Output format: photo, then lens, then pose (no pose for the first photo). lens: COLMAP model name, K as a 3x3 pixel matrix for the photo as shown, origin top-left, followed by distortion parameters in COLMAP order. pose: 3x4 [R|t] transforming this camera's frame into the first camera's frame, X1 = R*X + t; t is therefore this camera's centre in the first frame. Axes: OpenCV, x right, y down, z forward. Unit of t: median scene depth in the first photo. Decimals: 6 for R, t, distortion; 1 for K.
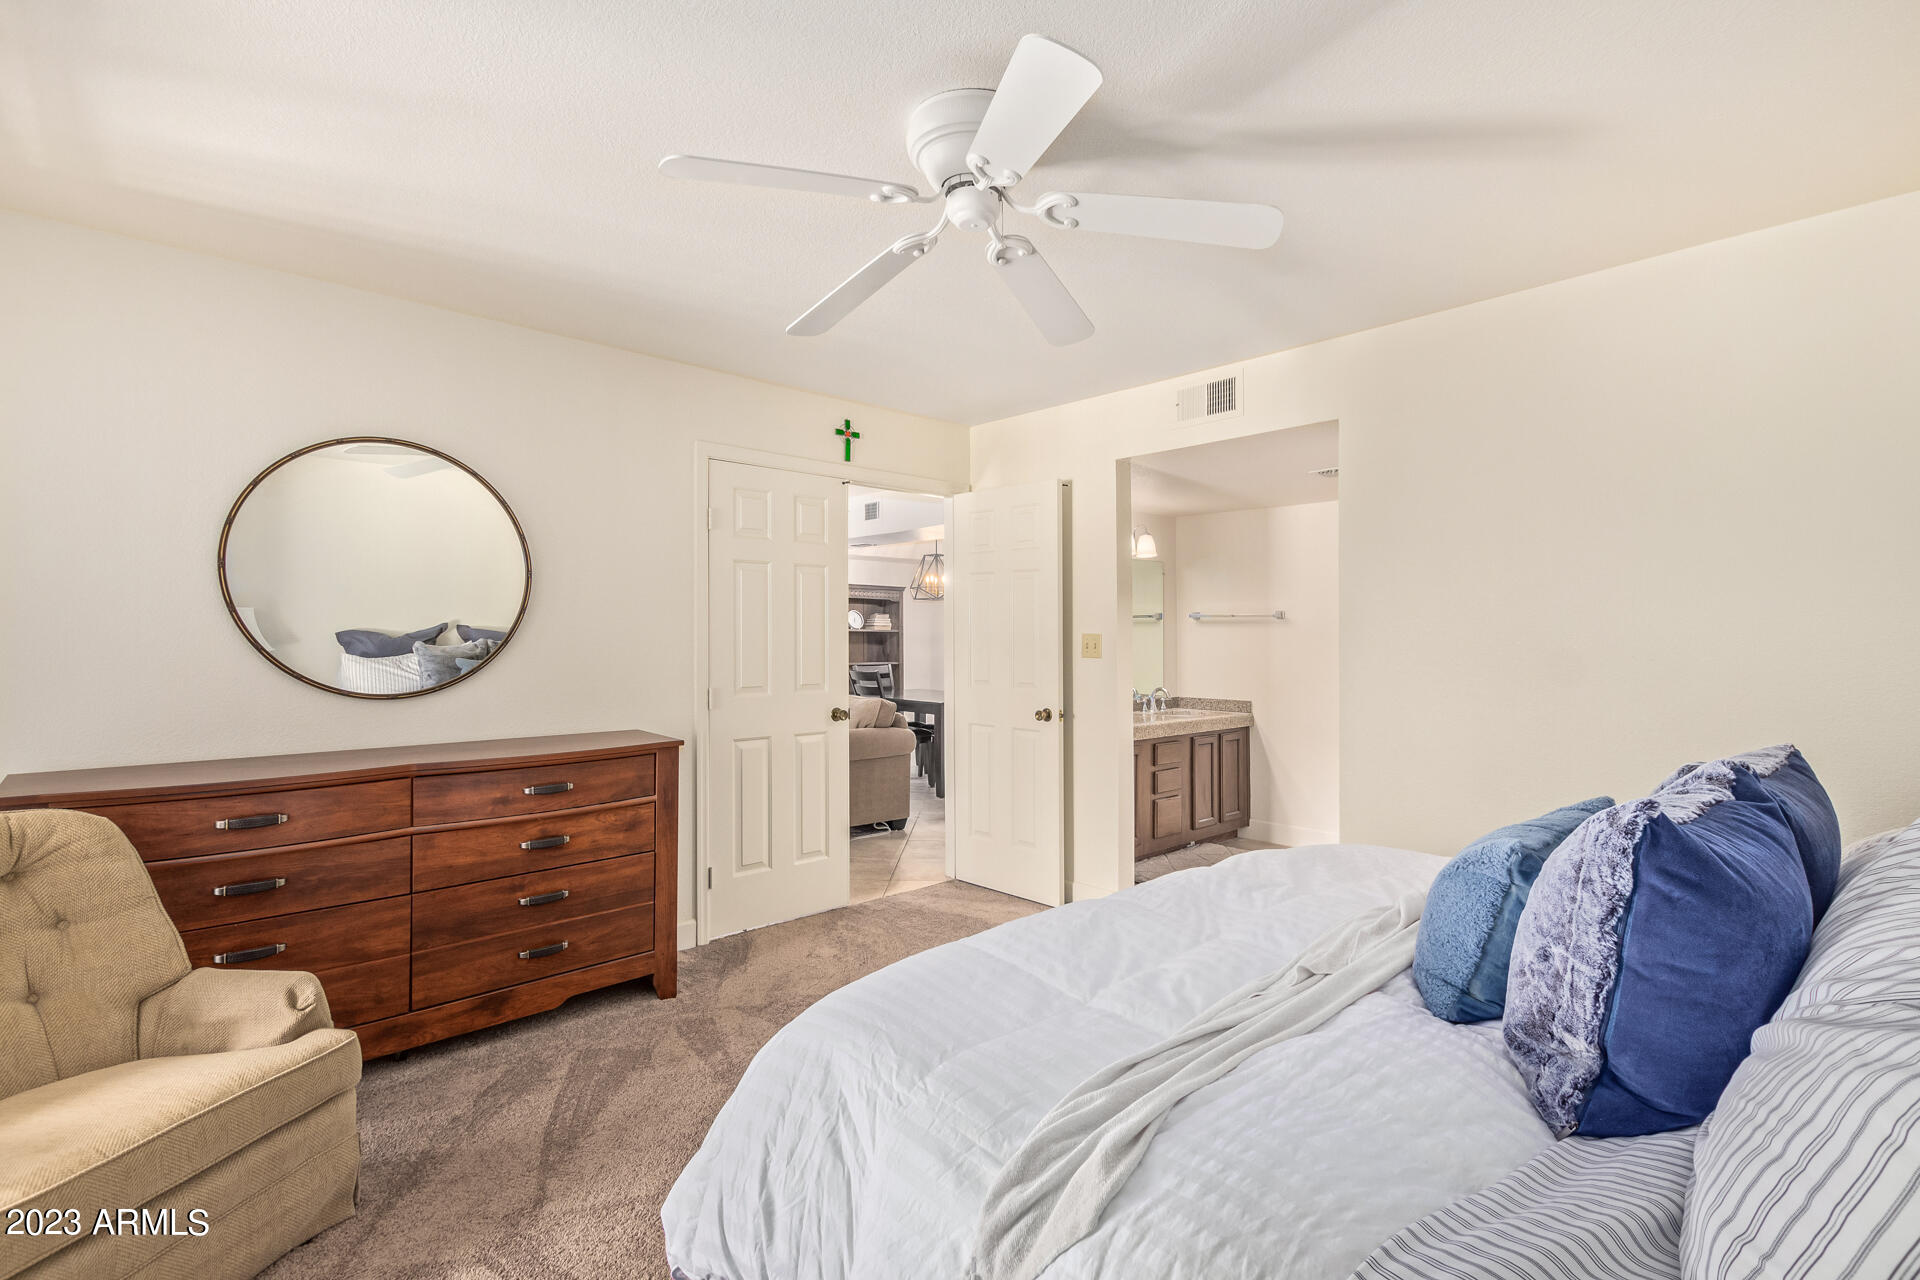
lens RADIAL K [[882.6, 0, 966.2], [0, 882.6, 637.0], [0, 0, 1]] dist [-0.004706, -0.000660]
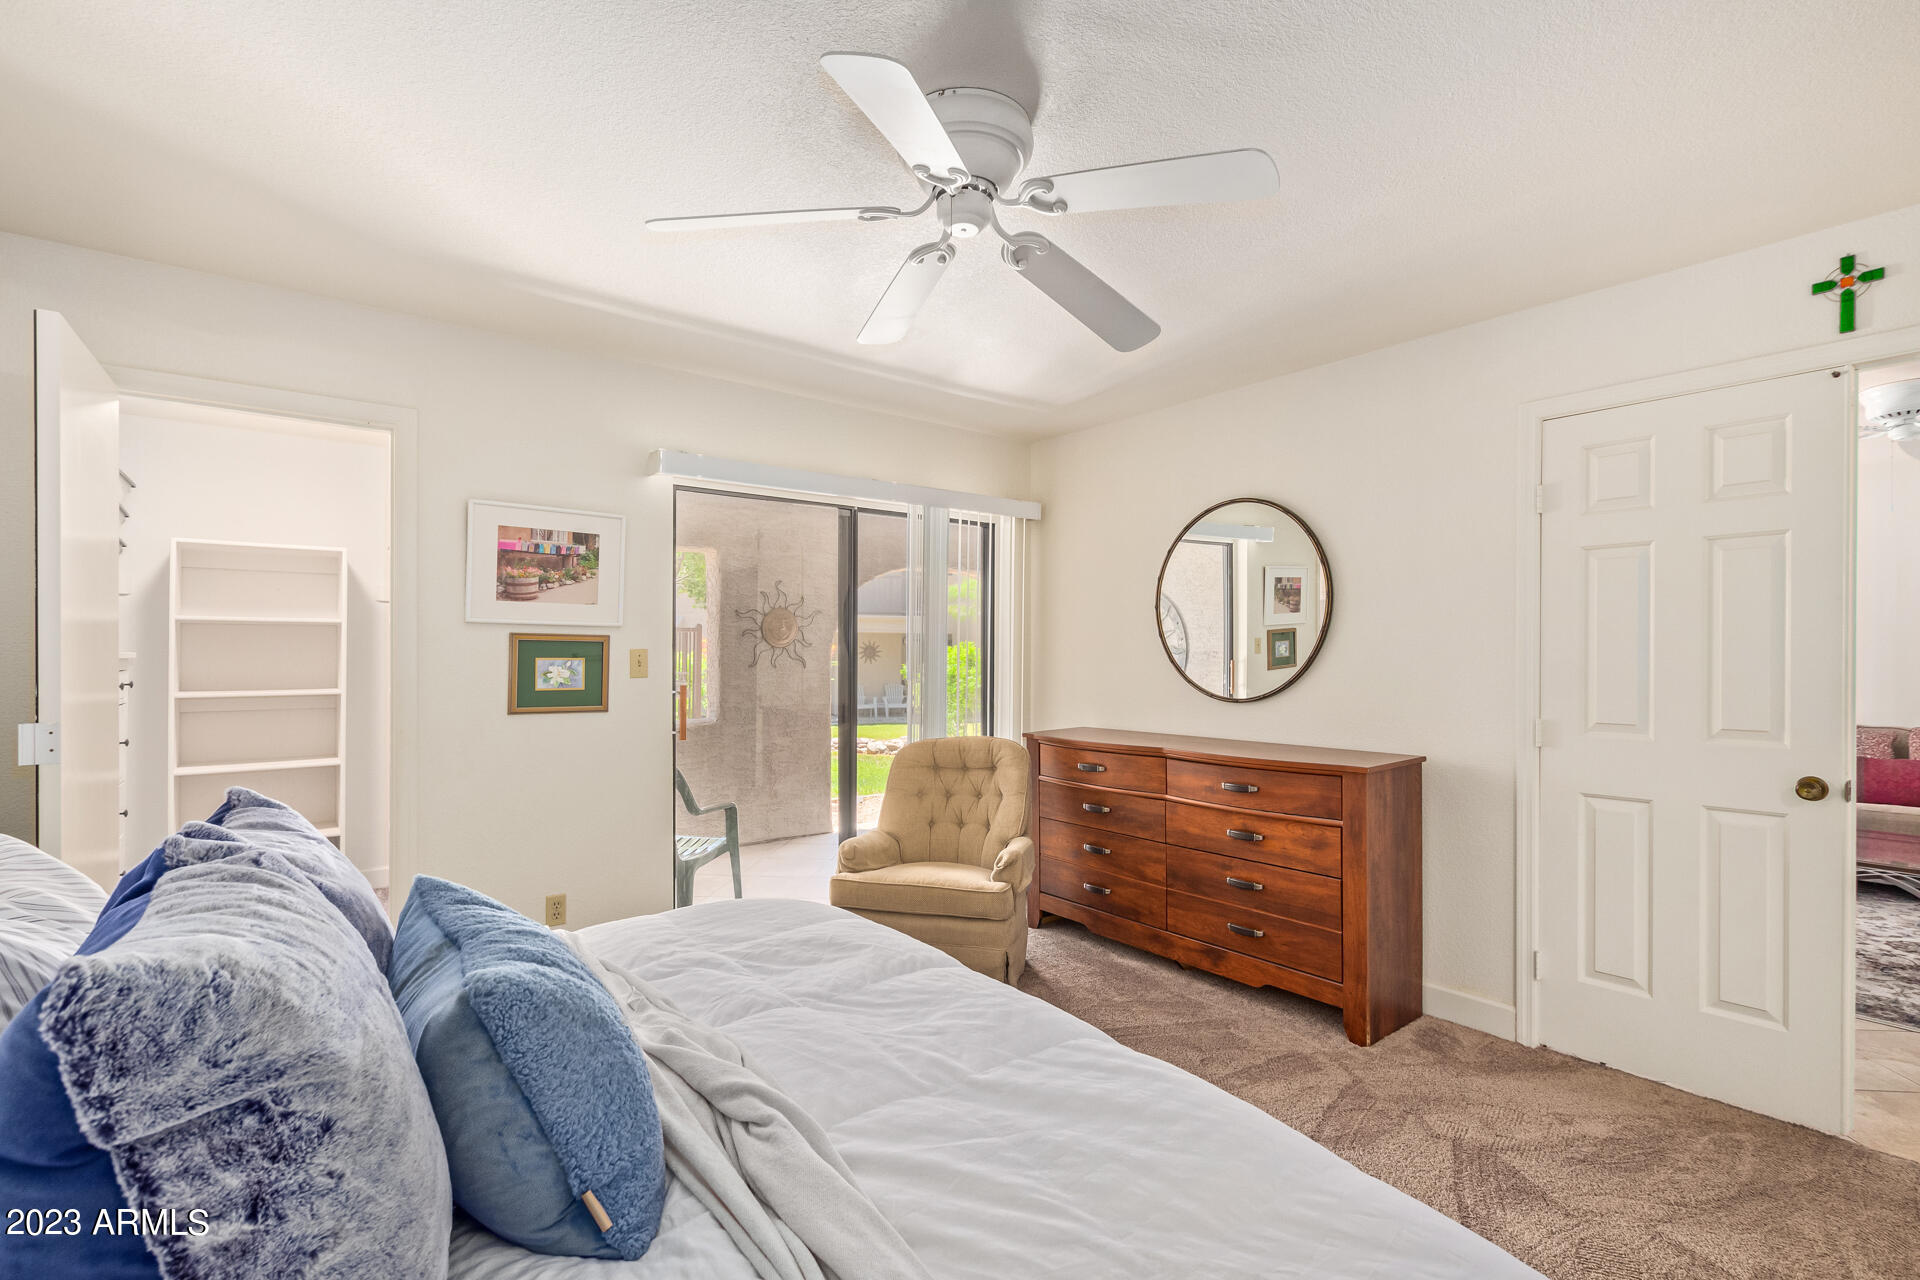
lens RADIAL K [[882.6, 0, 969.6], [0, 882.6, 652.4], [0, 0, 1]] dist [-0.004706, -0.000660]
pose [[-0.093824, -0.000972, -0.995588, 0.651216], [0.005152, 0.999986, -0.001462, -0.002187], [0.995575, -0.005267, -0.093817, 0.717181]]
